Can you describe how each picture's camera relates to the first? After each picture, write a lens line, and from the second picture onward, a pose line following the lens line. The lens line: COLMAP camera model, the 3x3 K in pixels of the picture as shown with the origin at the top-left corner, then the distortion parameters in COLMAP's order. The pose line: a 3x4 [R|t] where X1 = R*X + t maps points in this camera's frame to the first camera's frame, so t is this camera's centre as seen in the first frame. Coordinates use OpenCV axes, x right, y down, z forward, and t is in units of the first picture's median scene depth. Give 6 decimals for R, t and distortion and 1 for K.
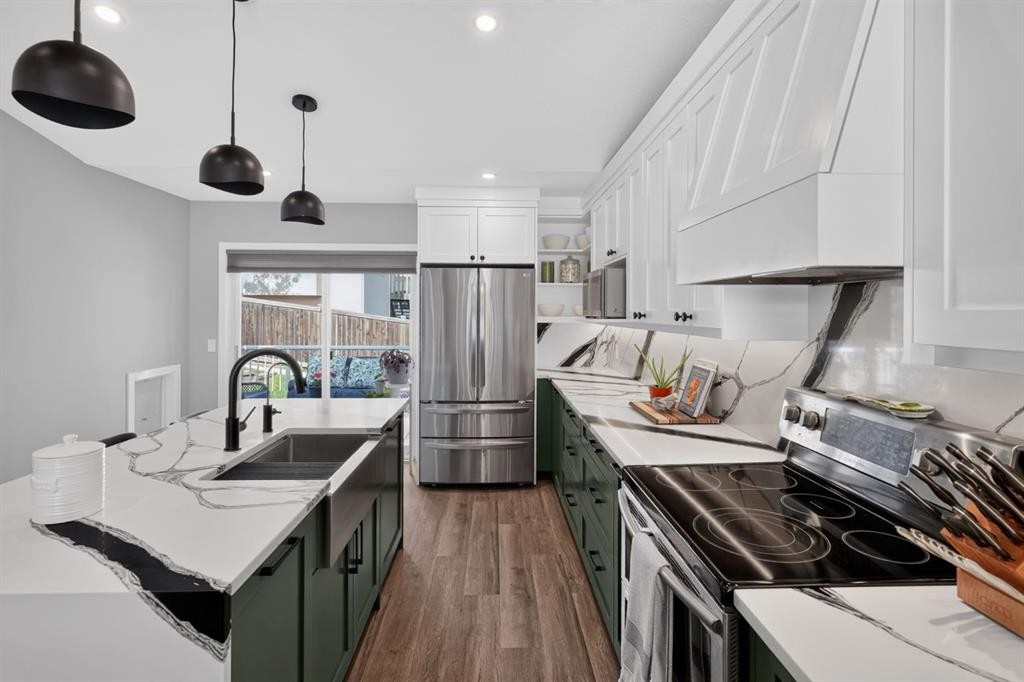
lens RADIAL K [[504.8, 0, 509.4], [0, 504.8, 312.4], [0, 0, 1]] dist [-0.014923, 0.000508]
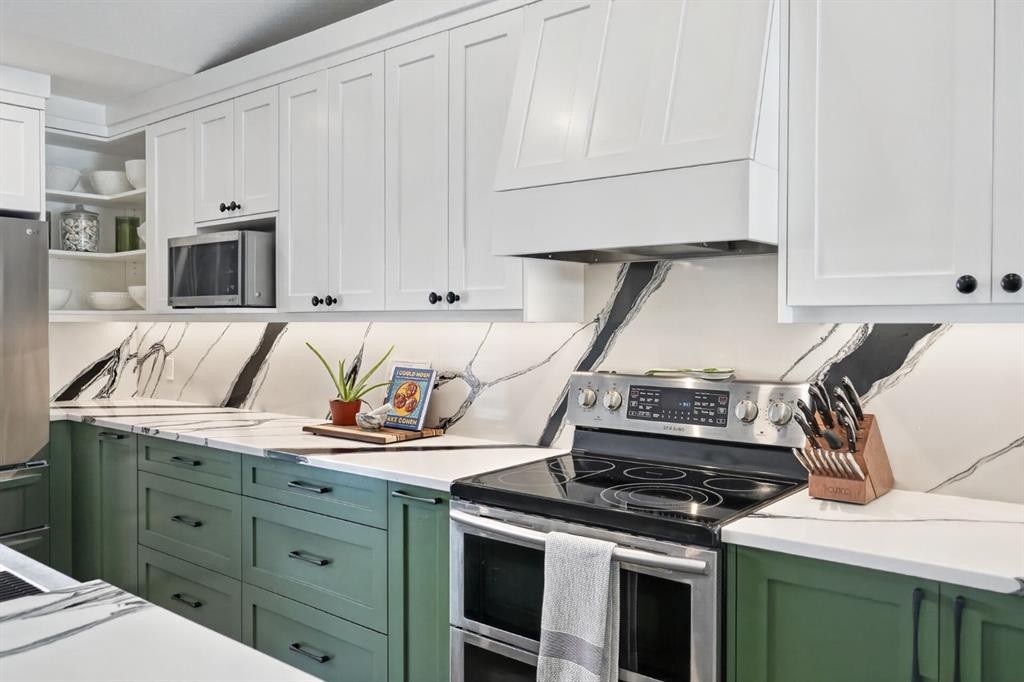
lens RADIAL K [[799.0, 0, 512.9], [0, 799.0, 337.3], [0, 0, 1]] dist [-0.012091, -0.000163]
pose [[0.654378, -0.014318, 0.756032, -0.447359], [0.000906, 0.999835, 0.018151, 0.039751], [-0.756167, -0.011193, 0.654283, 0.076929]]
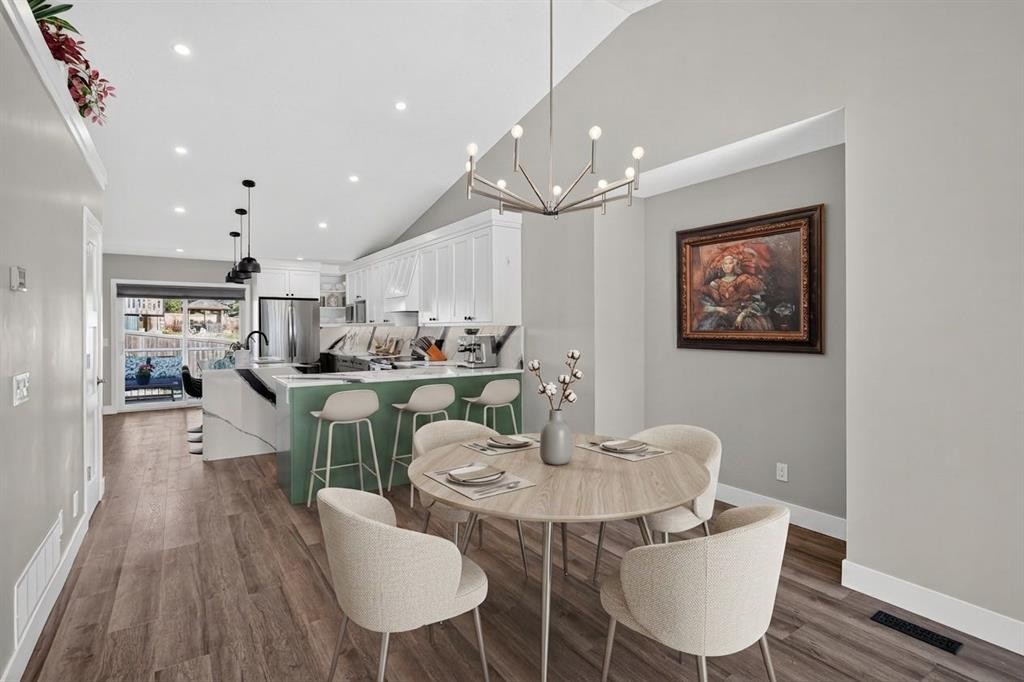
lens RADIAL K [[504.8, 0, 510.7], [0, 504.8, 333.1], [0, 0, 1]] dist [-0.014923, 0.000508]
pose [[0.845638, -0.012102, 0.533620, -0.660970], [0.006377, 0.999901, 0.012571, 0.046076], [-0.533719, -0.007228, 0.845631, -2.020340]]
